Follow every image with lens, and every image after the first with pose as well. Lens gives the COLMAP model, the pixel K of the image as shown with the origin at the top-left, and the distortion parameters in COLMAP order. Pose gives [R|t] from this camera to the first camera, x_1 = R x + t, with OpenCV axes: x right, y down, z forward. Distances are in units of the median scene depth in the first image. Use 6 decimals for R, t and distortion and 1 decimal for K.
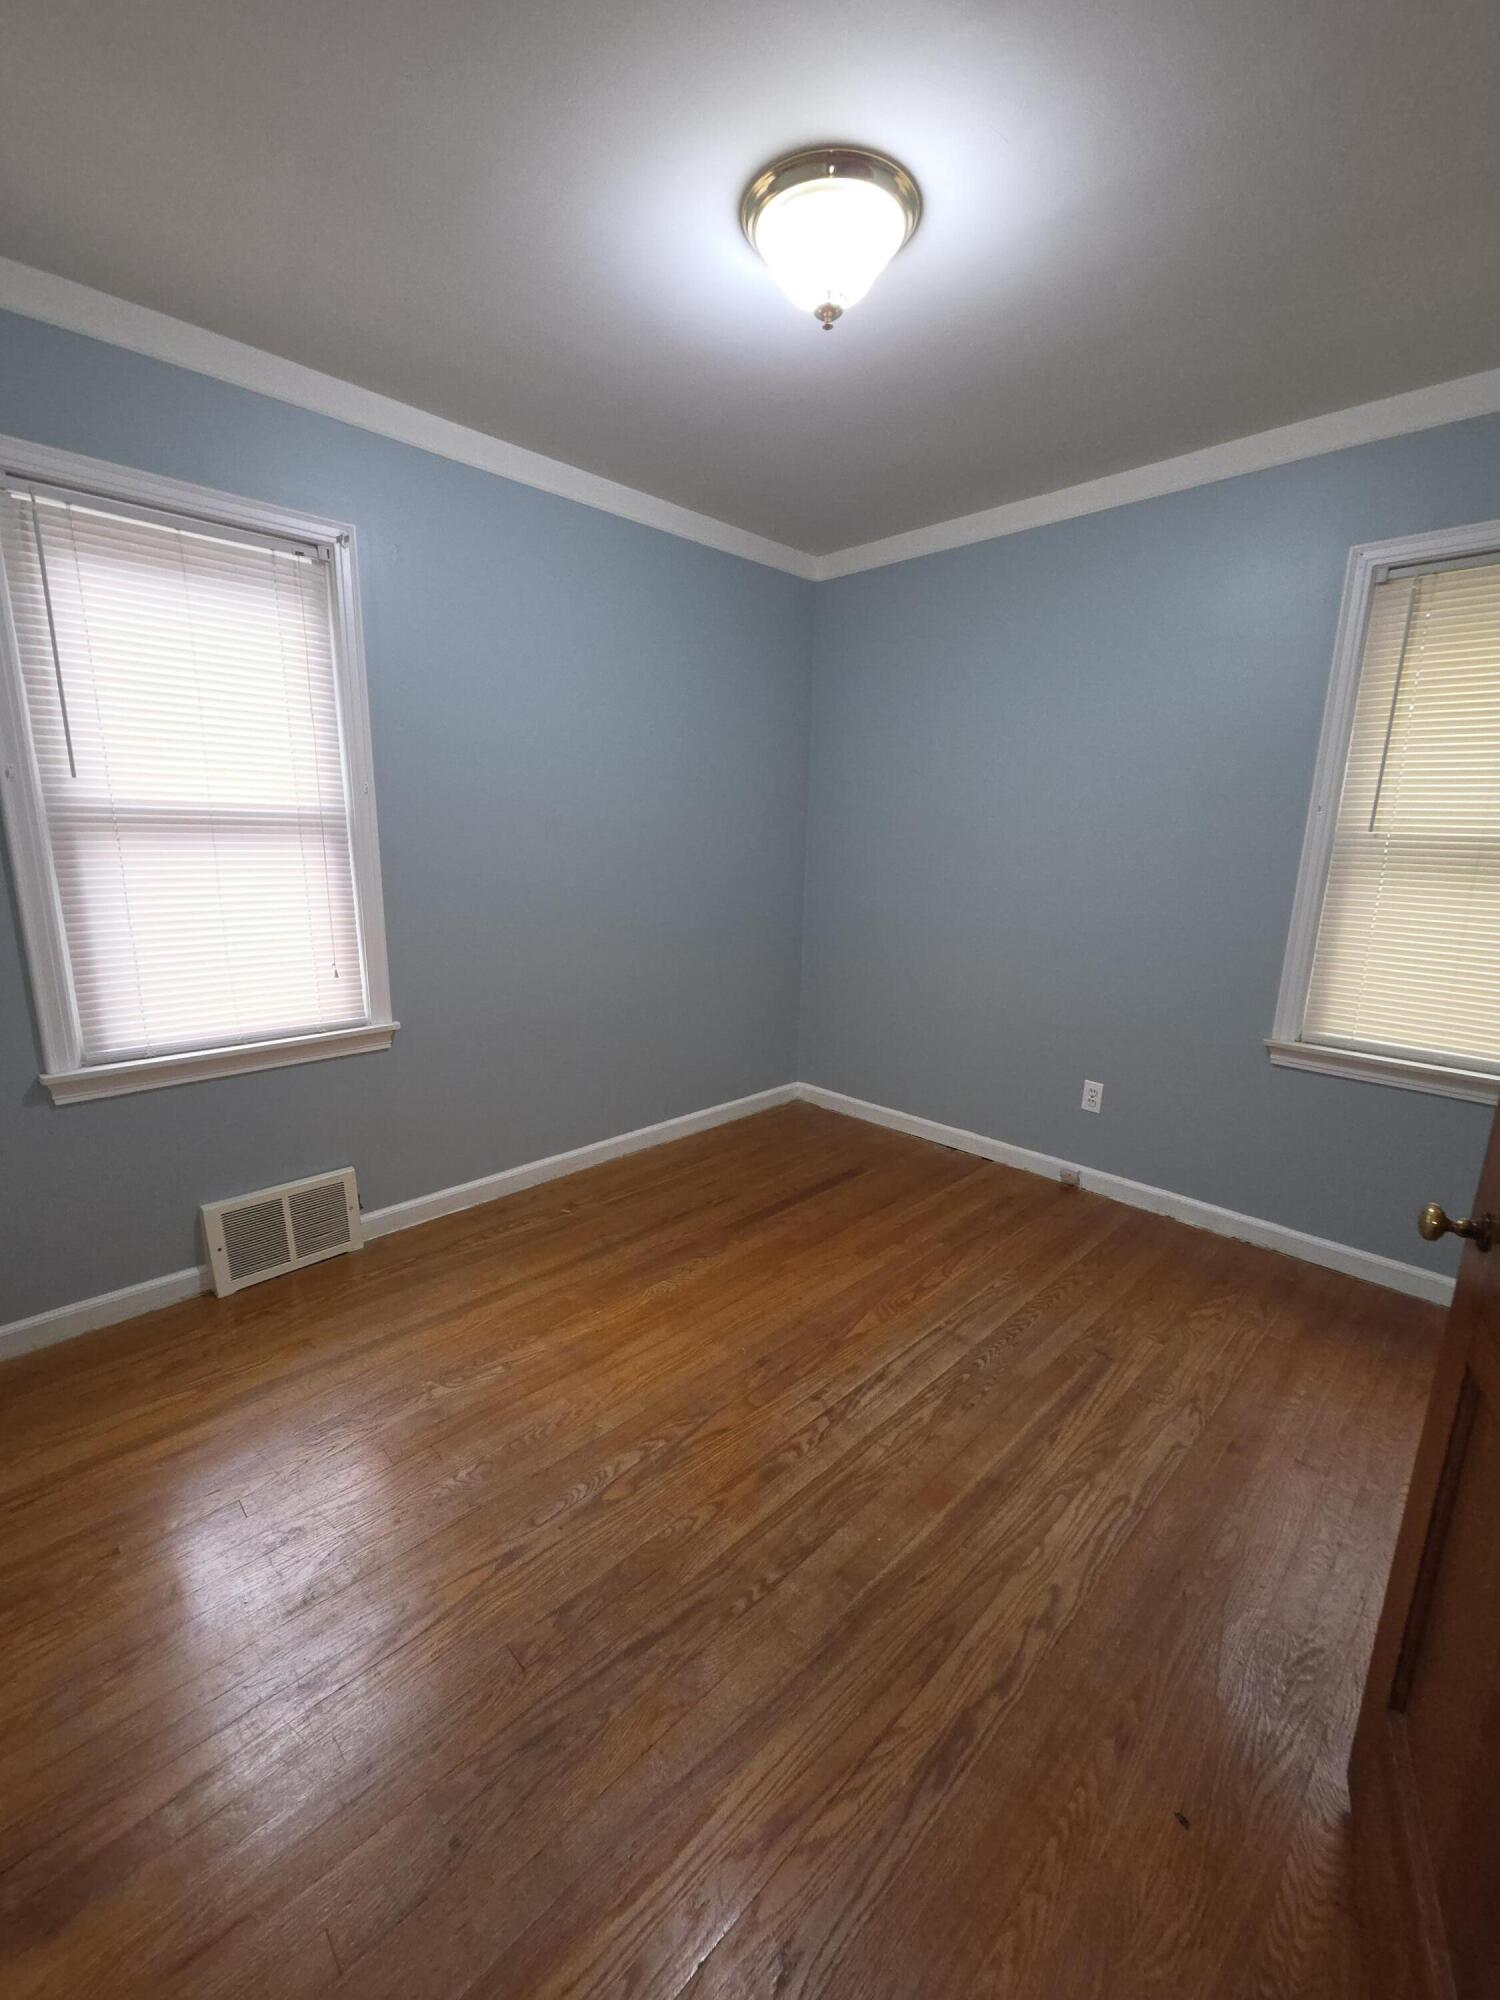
lens RADIAL K [[826.2, 0, 750.1], [0, 826.2, 1002.3], [0, 0, 1]] dist [-0.004787, 0.003867]
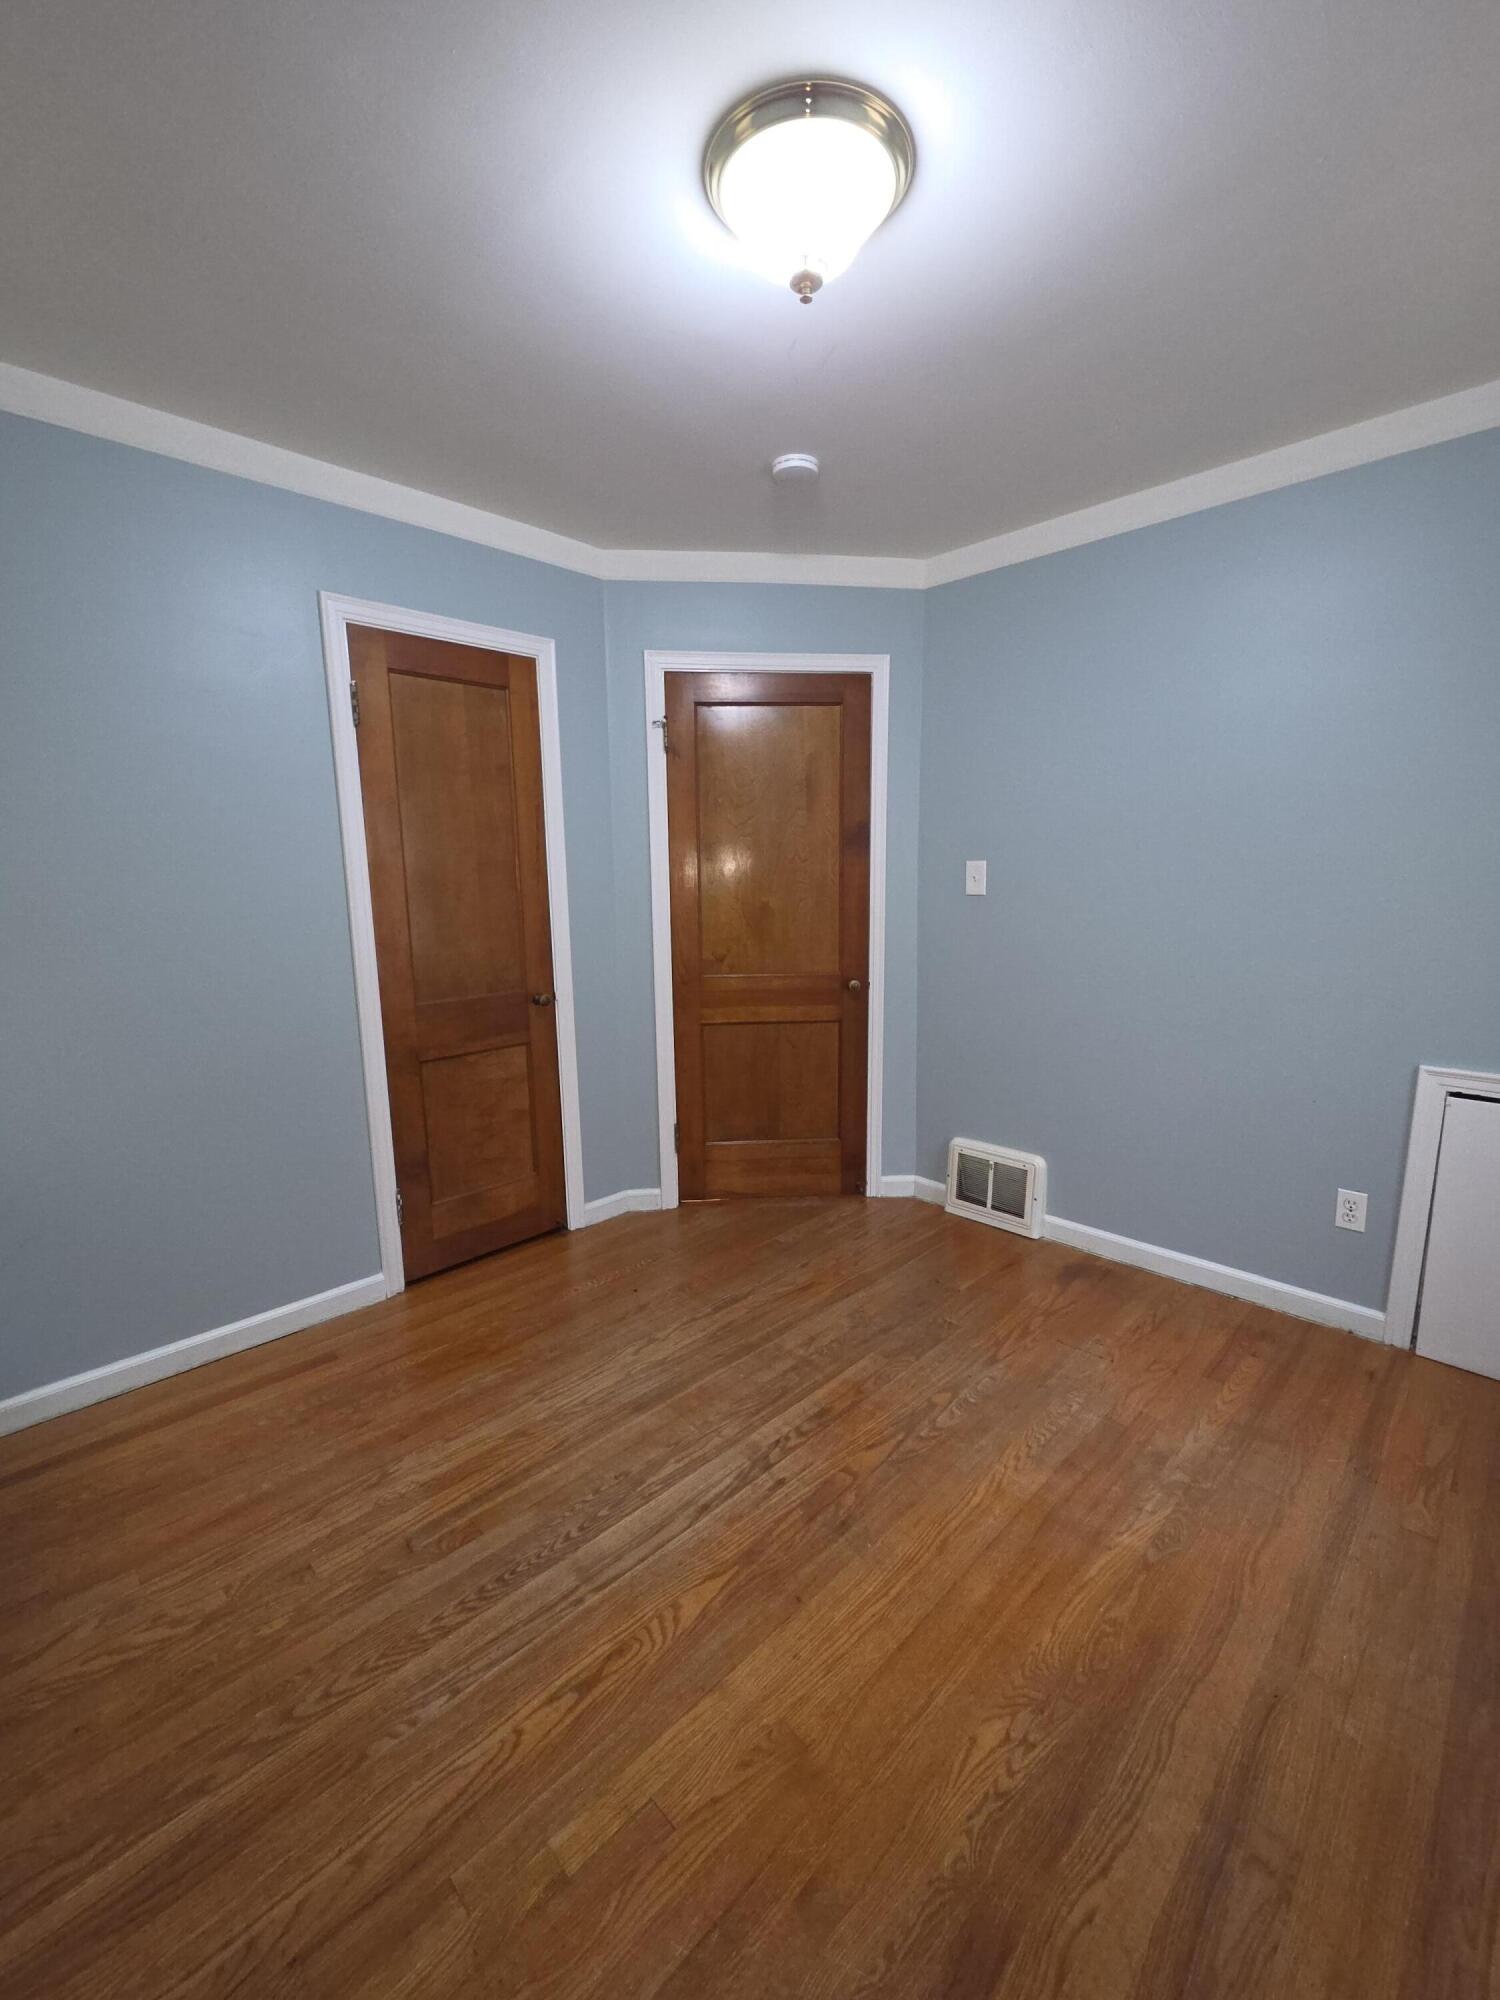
lens RADIAL K [[826.2, 0, 745.7], [0, 826.2, 1005.1], [0, 0, 1]] dist [-0.004787, 0.003867]
pose [[-0.999972, -0.005689, 0.004891, 0.116782], [-0.003460, 0.928196, 0.372075, -0.369799], [-0.006656, 0.372048, -0.928190, 1.660340]]
